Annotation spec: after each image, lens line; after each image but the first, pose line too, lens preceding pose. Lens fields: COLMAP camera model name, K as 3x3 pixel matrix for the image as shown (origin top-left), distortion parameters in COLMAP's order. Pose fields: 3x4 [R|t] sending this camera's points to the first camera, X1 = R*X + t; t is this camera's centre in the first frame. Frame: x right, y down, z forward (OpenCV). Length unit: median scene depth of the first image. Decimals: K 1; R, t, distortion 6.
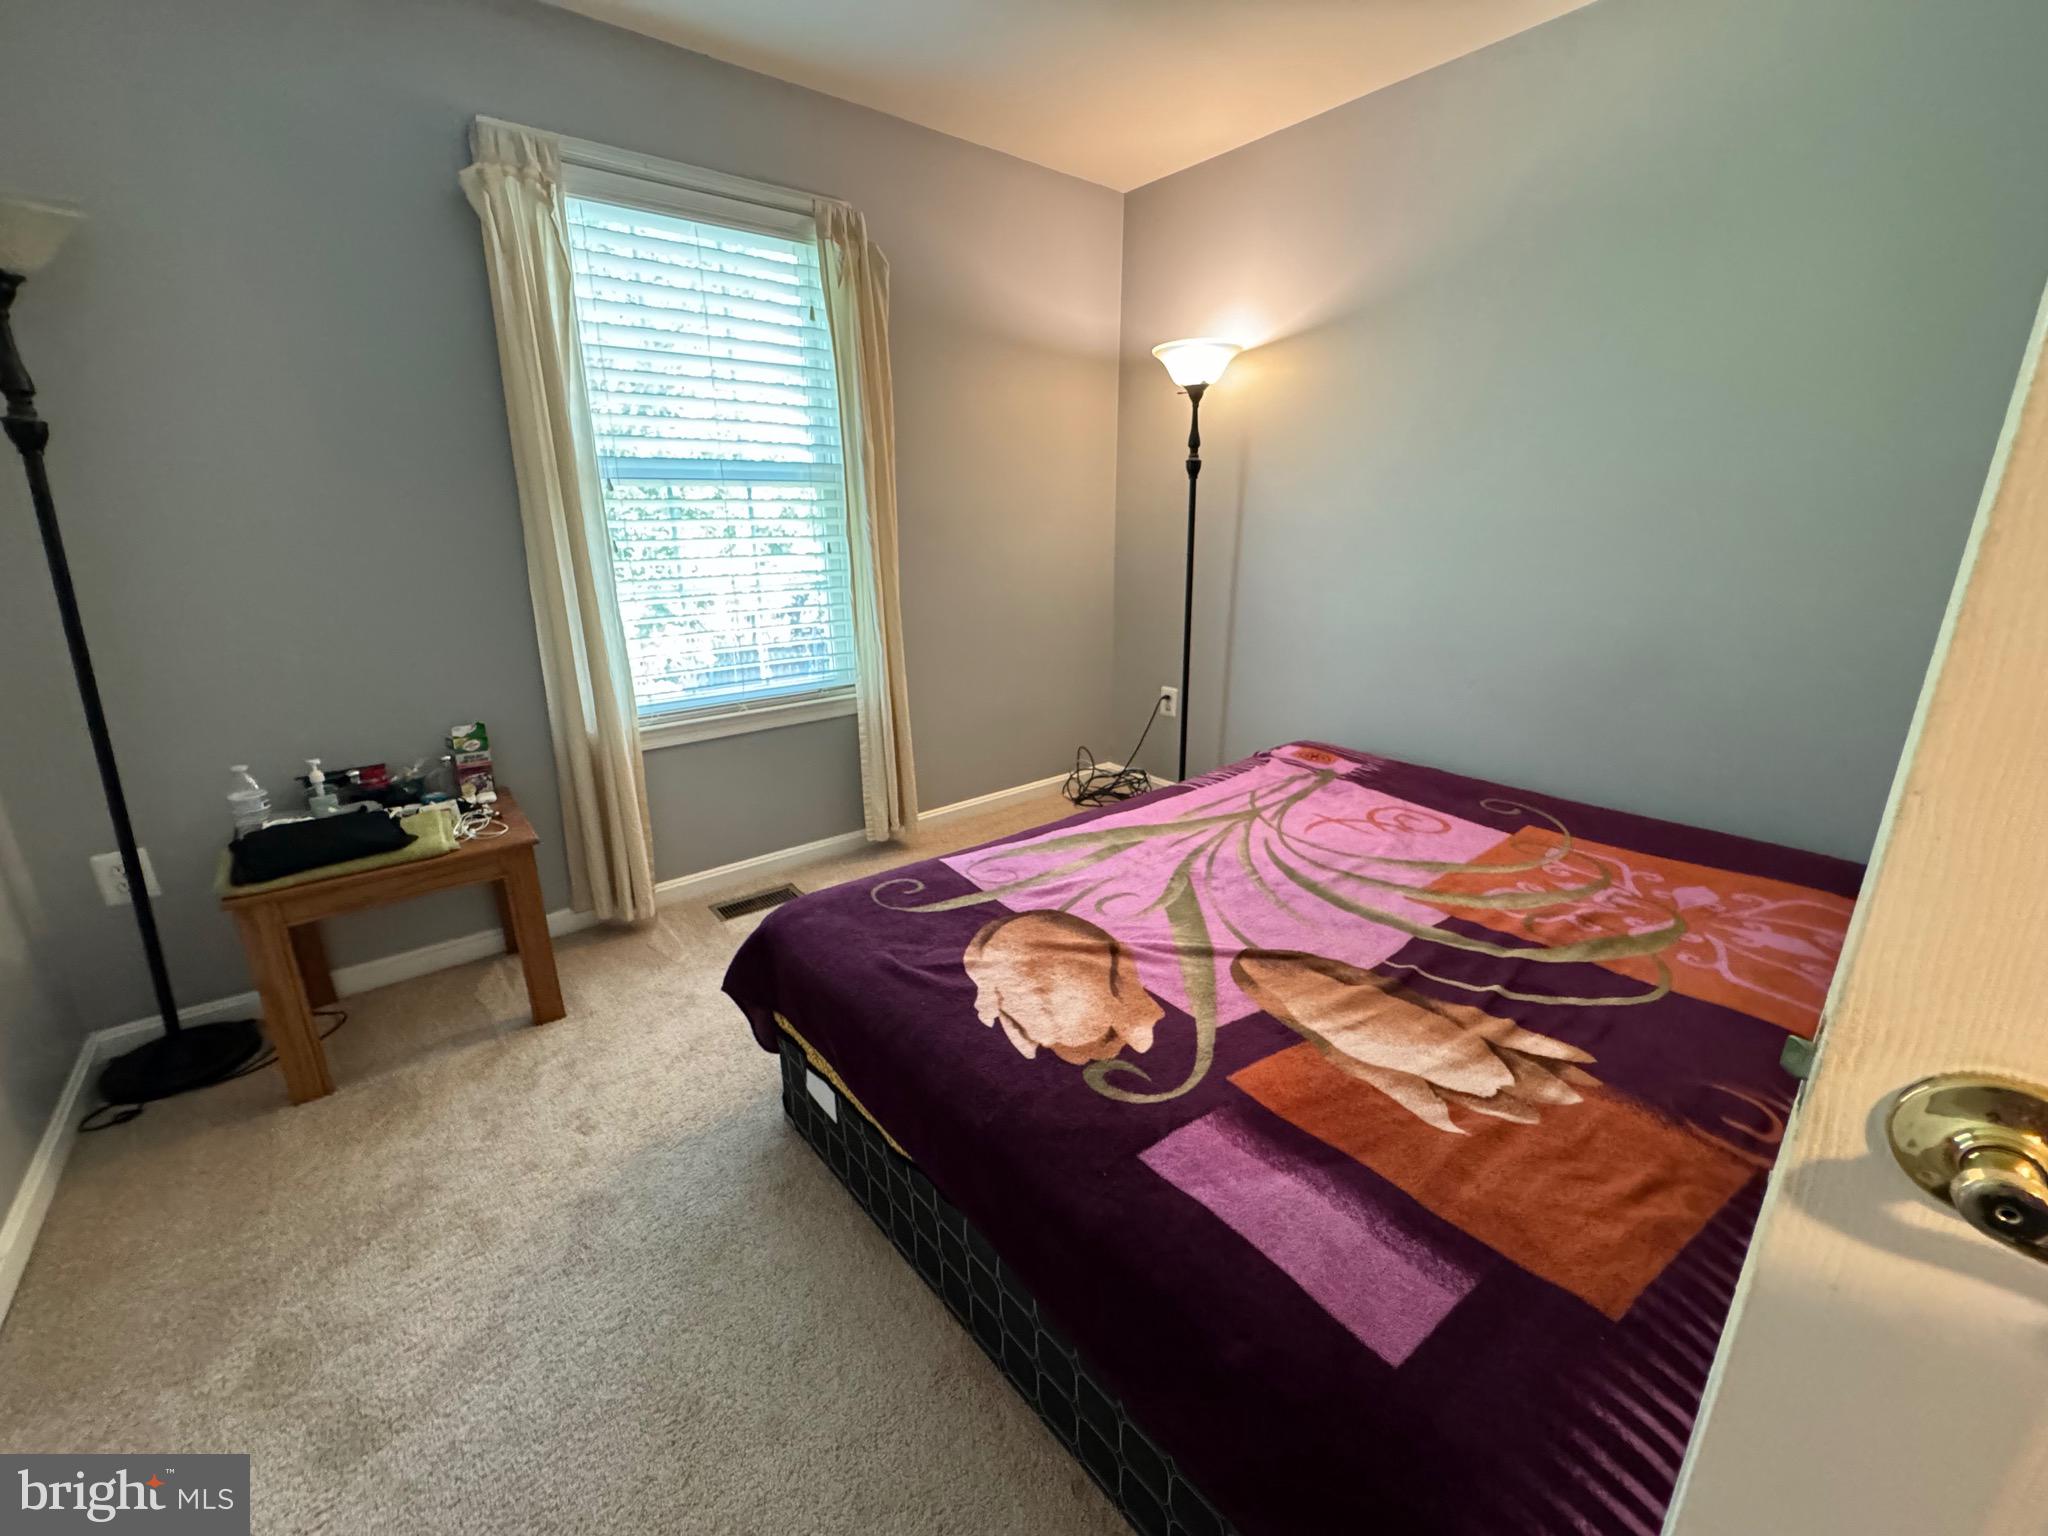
lens RADIAL K [[819.9, 0, 1024.2], [0, 819.9, 764.4], [0, 0, 1]] dist [-0.003890, 0.001045]
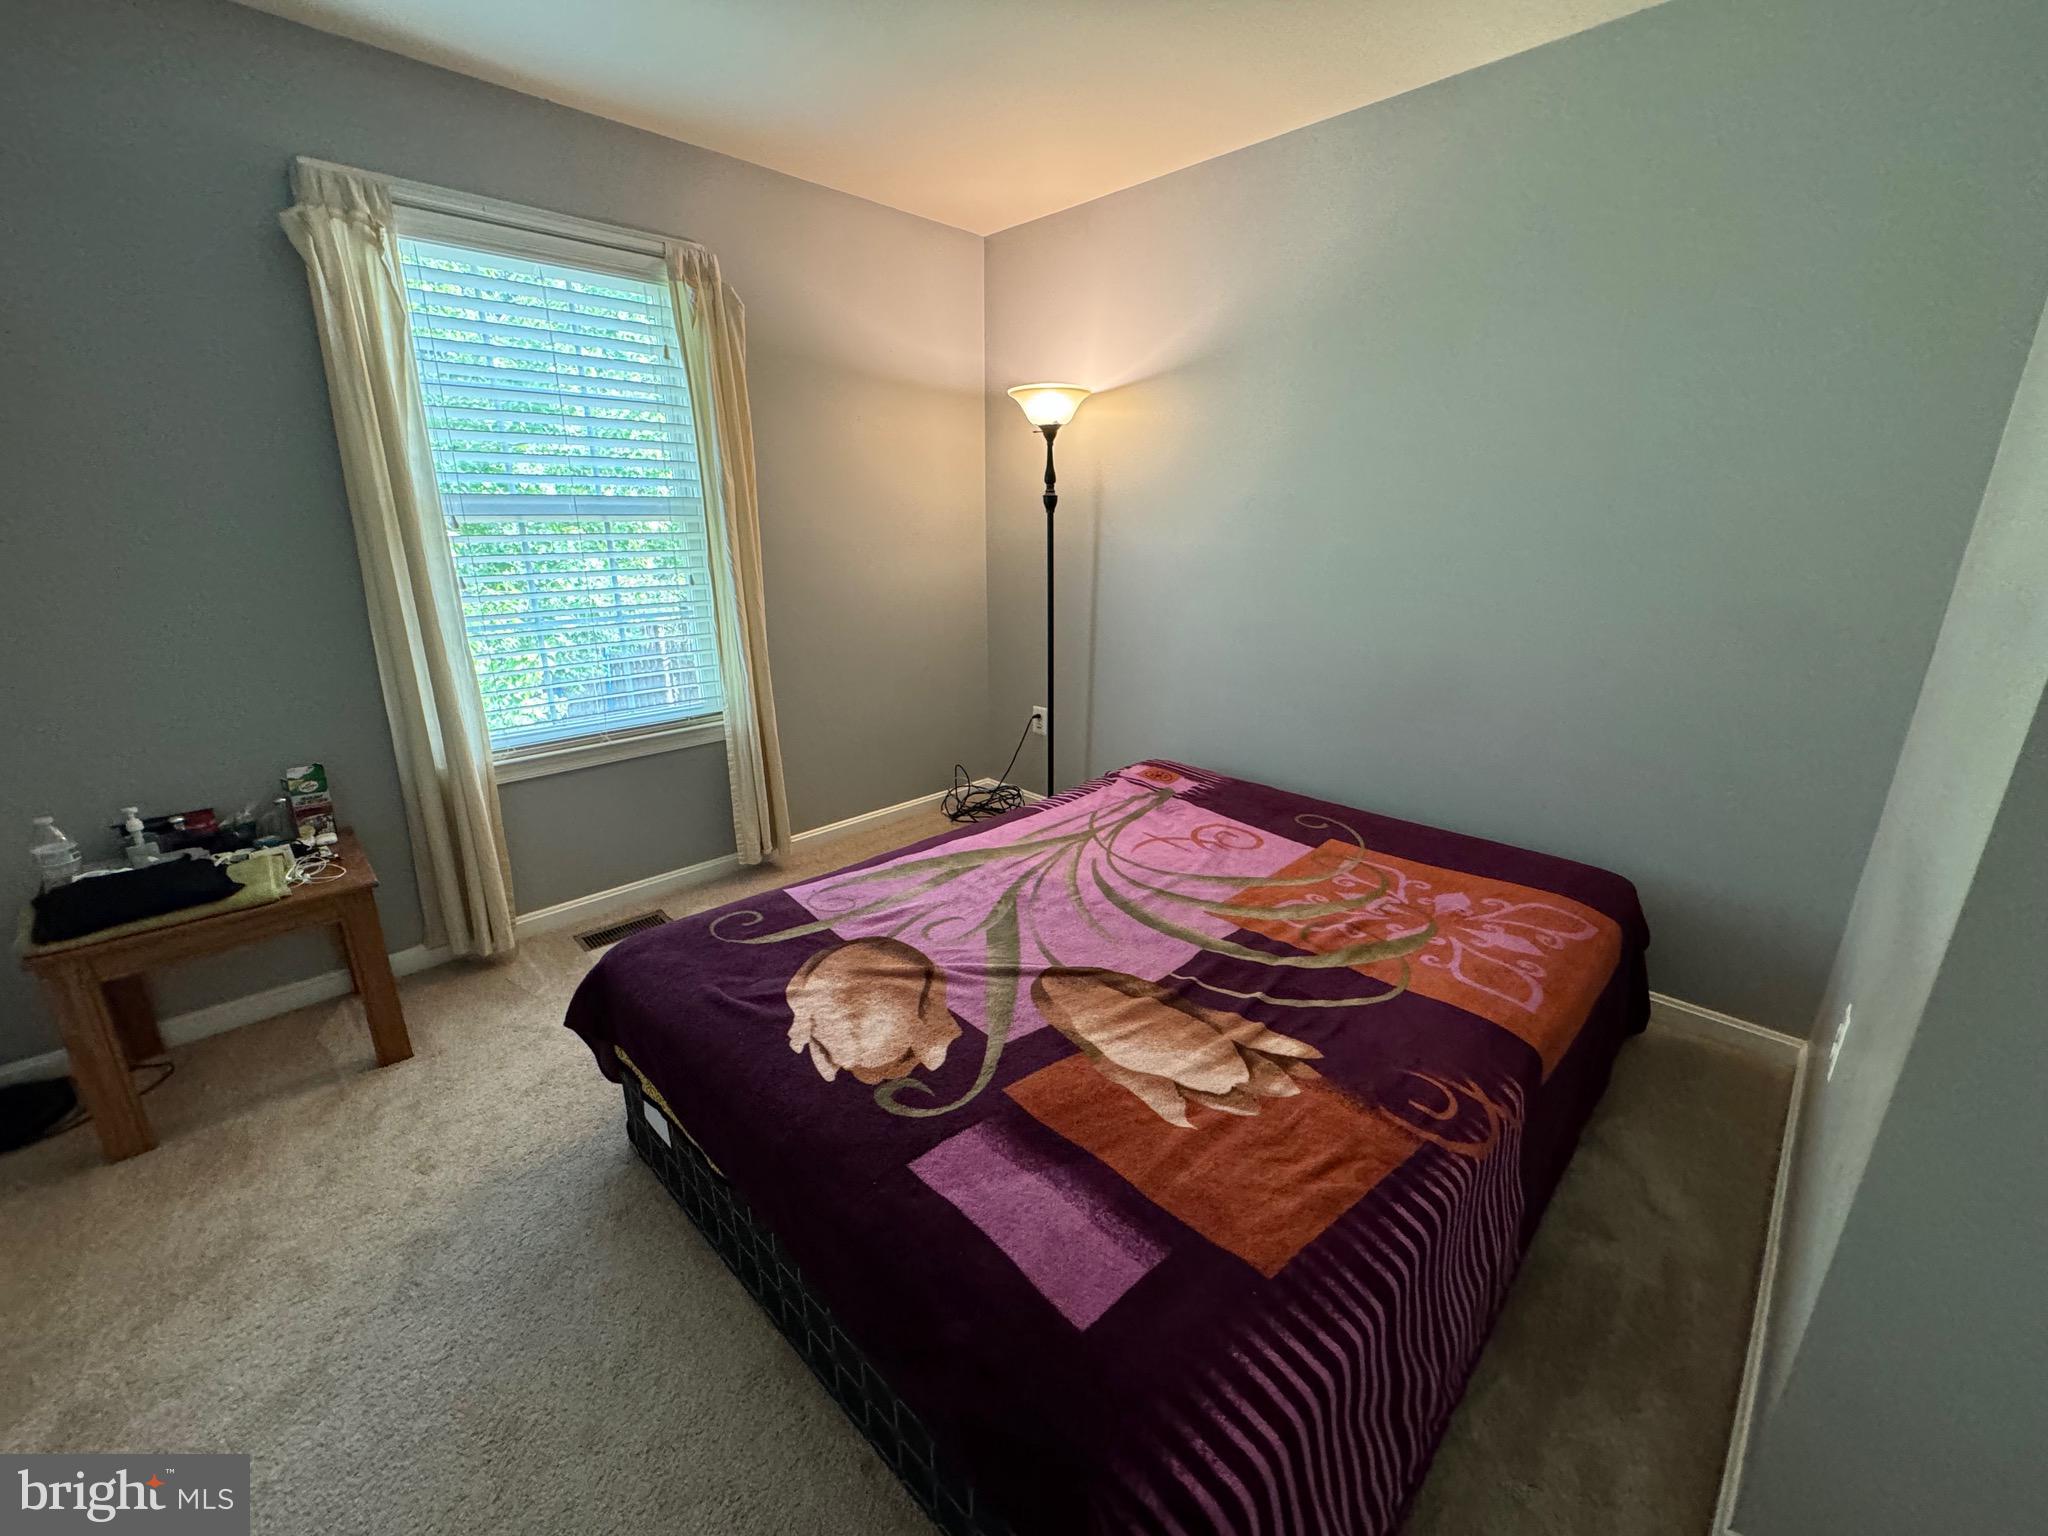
lens RADIAL K [[819.9, 0, 1026.9], [0, 819.9, 763.1], [0, 0, 1]] dist [-0.003890, 0.001045]
pose [[0.995296, -0.019275, 0.094943, 0.129157], [0.019421, 0.999811, -0.000619, -0.046276], [-0.094913, 0.002460, 0.995483, -0.089914]]
